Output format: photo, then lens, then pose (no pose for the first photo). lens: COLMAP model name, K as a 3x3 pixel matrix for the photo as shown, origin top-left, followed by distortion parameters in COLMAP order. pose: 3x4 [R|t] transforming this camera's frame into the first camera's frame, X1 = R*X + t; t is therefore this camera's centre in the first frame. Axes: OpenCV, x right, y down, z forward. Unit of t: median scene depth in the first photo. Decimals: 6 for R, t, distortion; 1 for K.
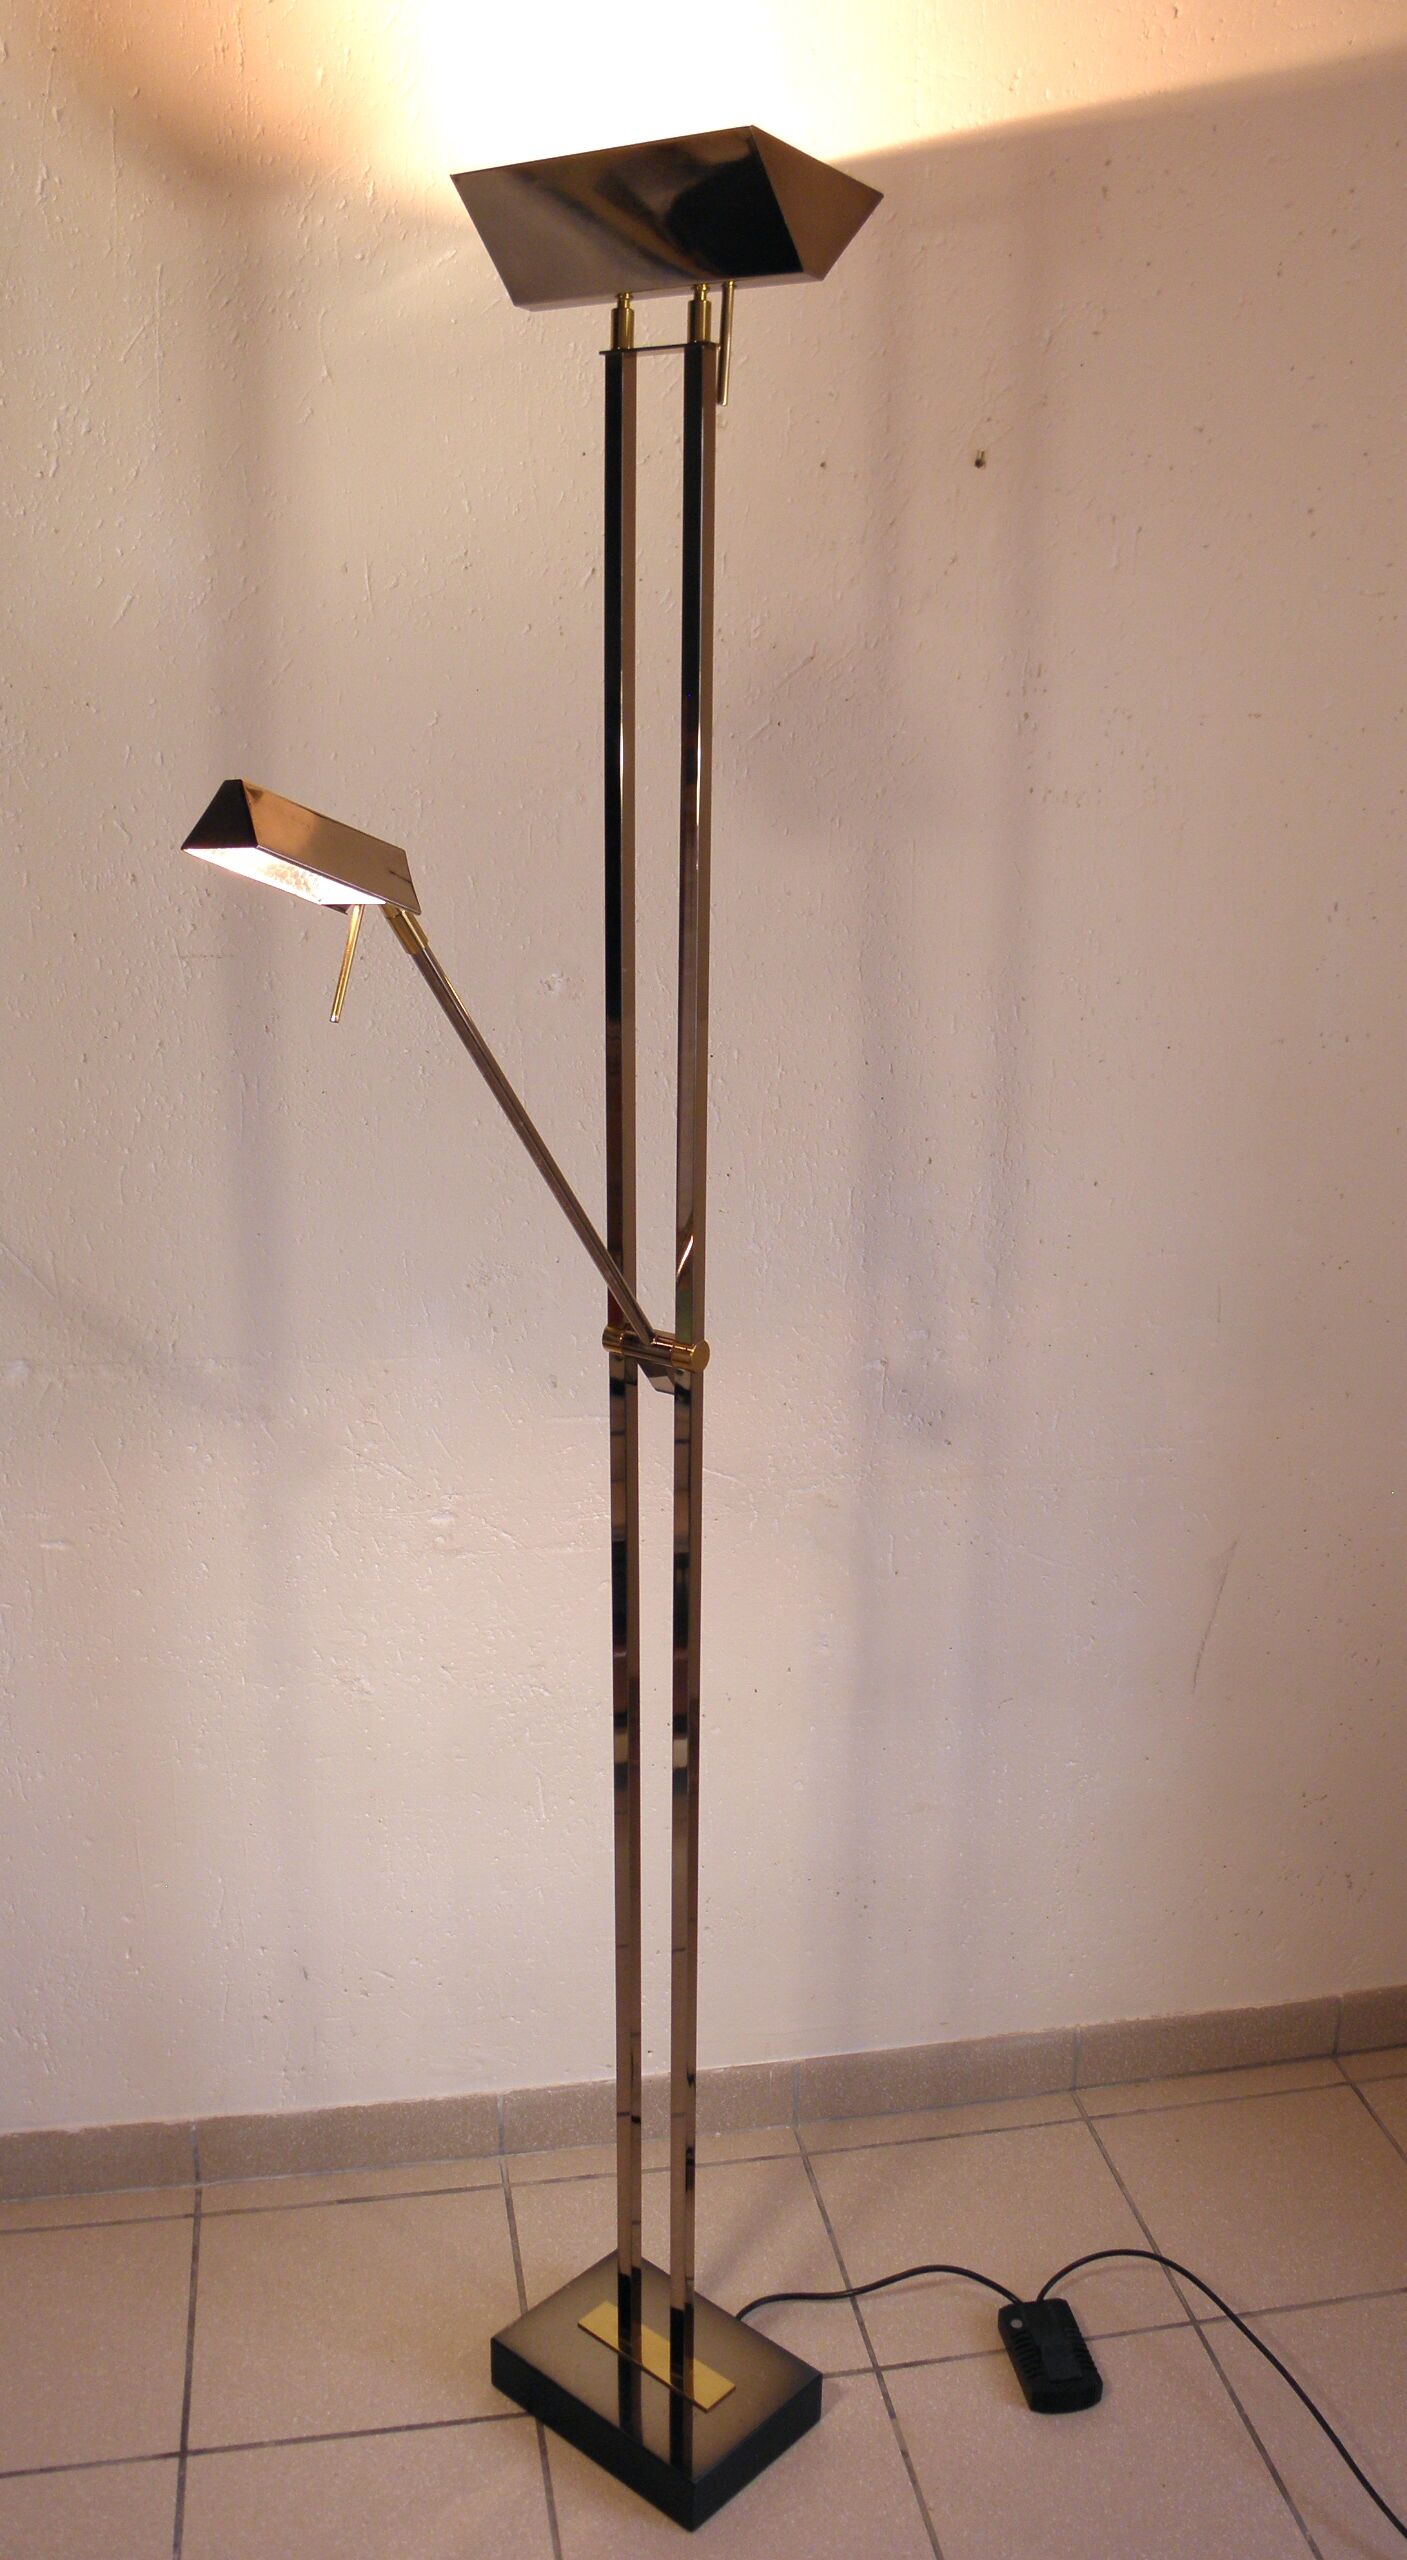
lens RADIAL K [[2142.1, 0, 763.5], [0, 2142.1, 1329.1], [0, 0, 1]] dist [-0.189307, 0.158453]
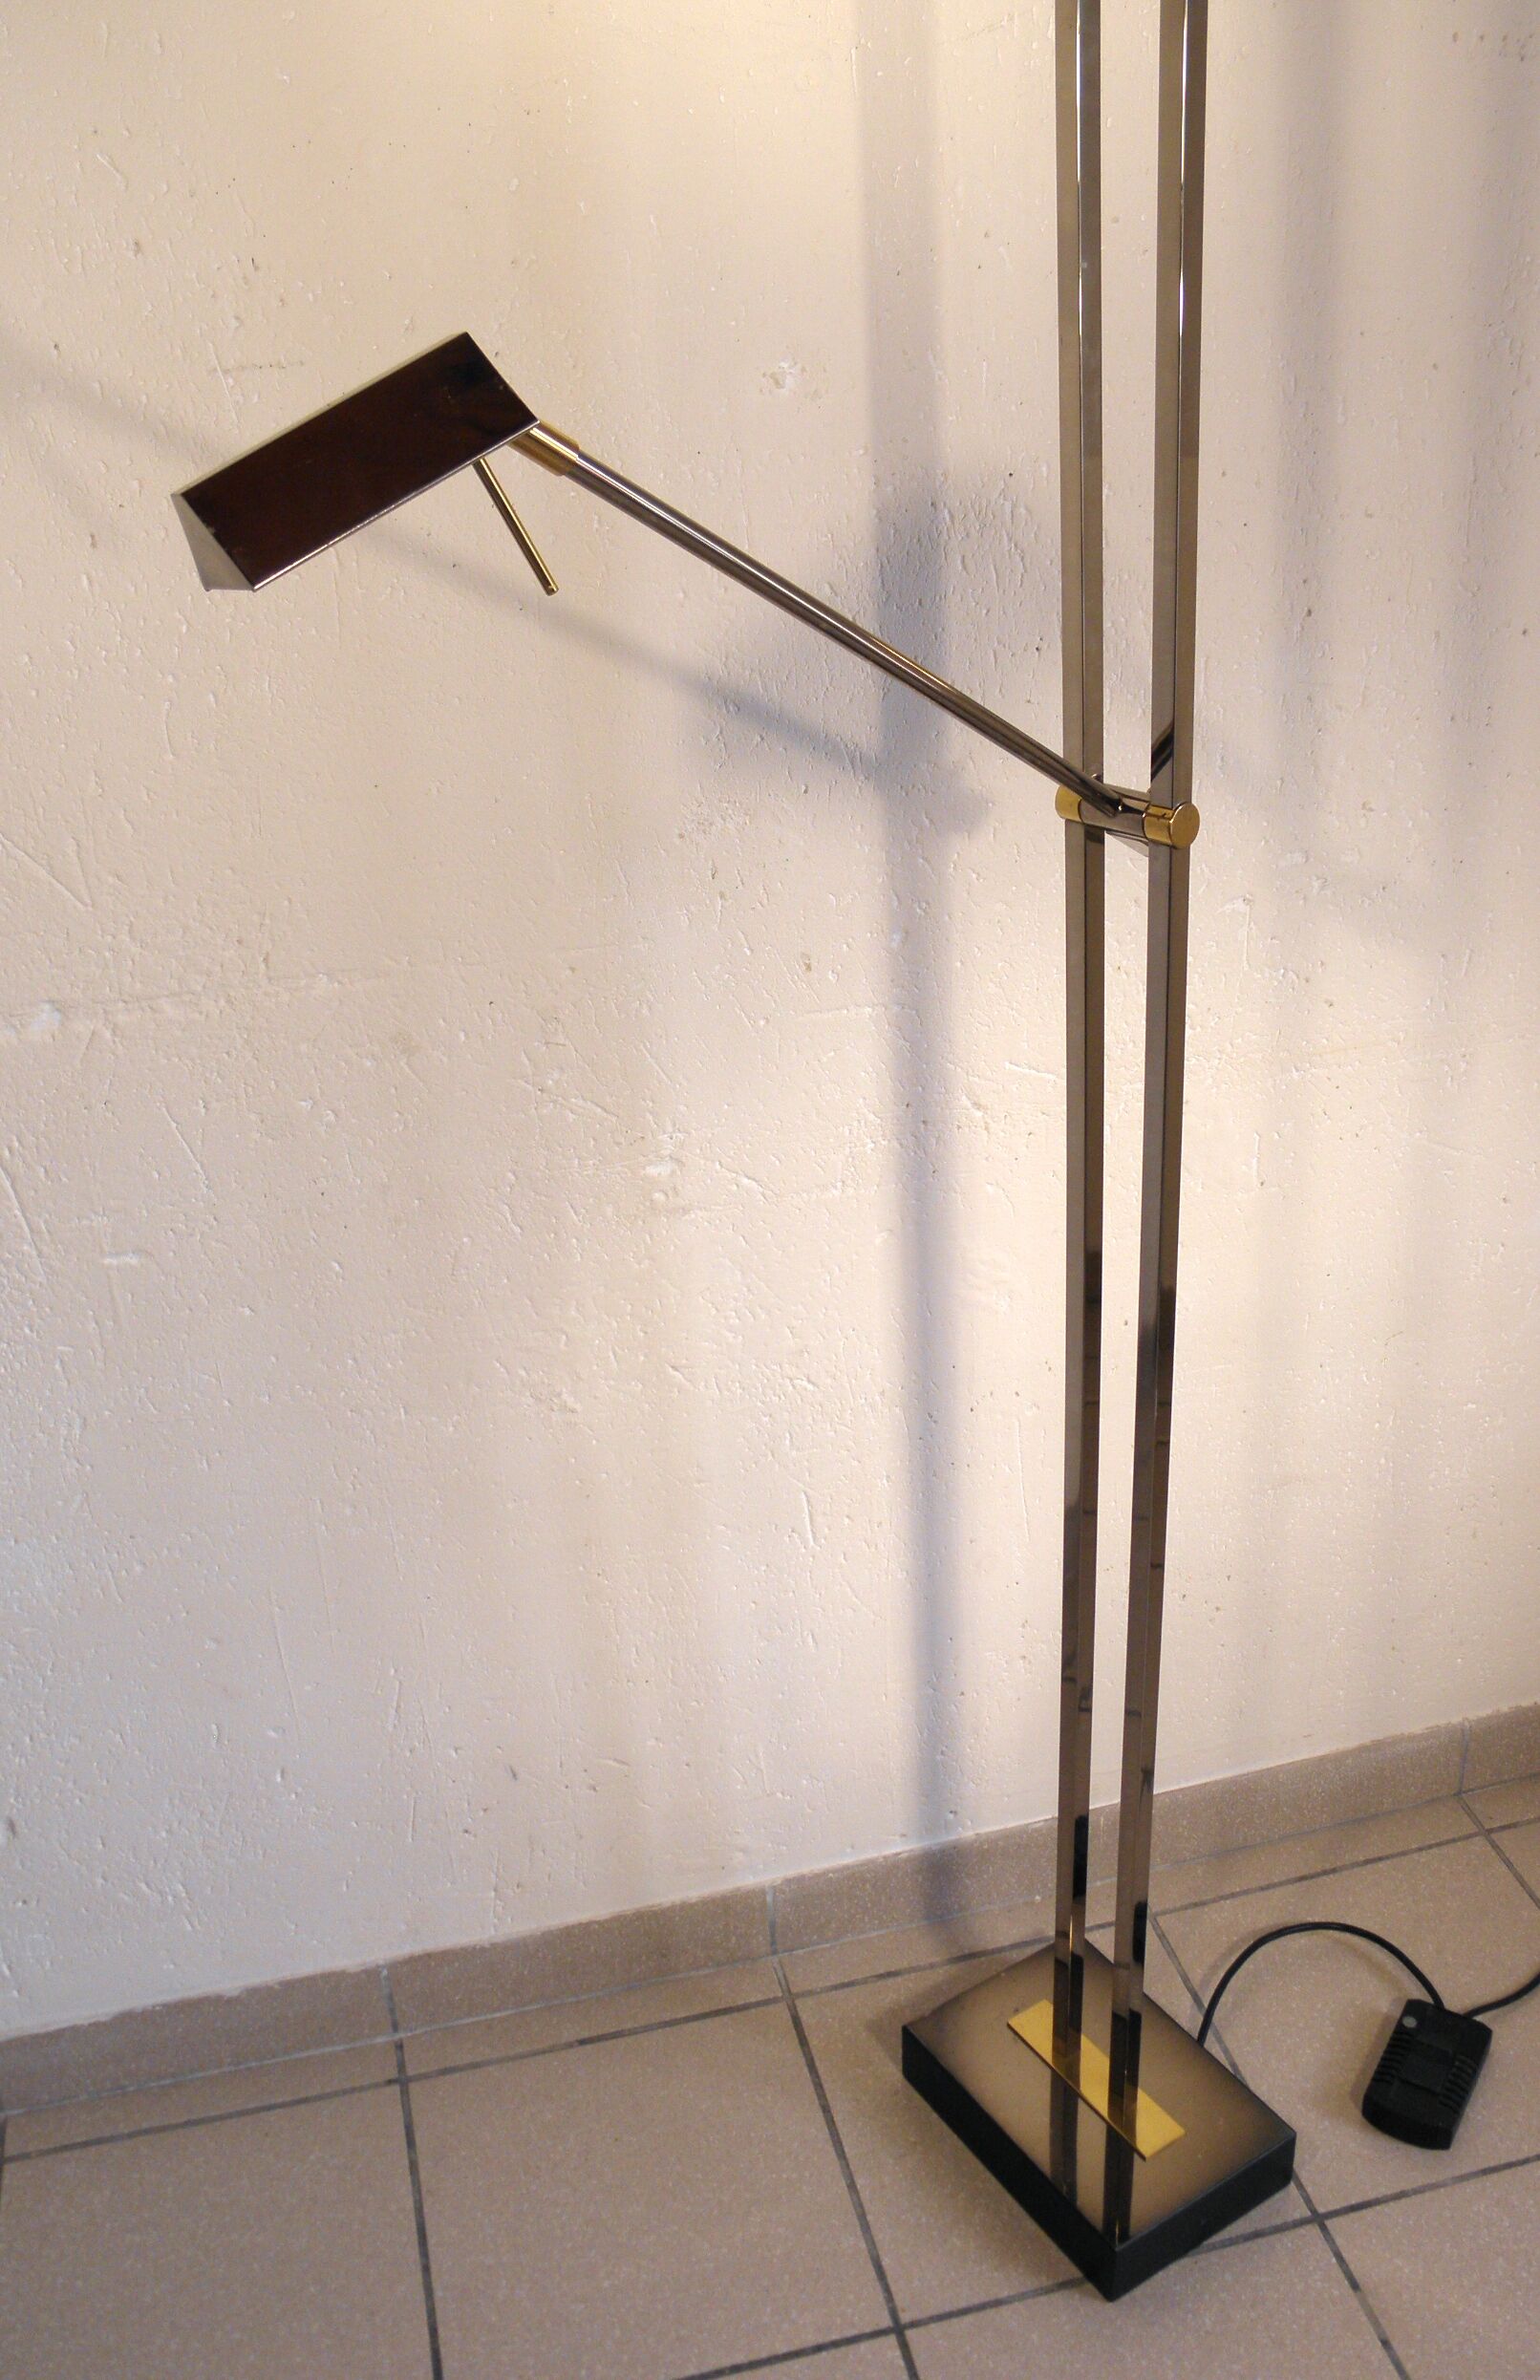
lens RADIAL K [[2110.1, 0, 770.0], [0, 2110.1, 1190.0], [0, 0, 1]] dist [-0.189984, 0.186066]
pose [[0.996638, -0.081846, 0.003710, -0.111632], [0.080389, 0.985632, 0.148552, -0.005457], [-0.015815, -0.147754, 0.988898, 0.283430]]
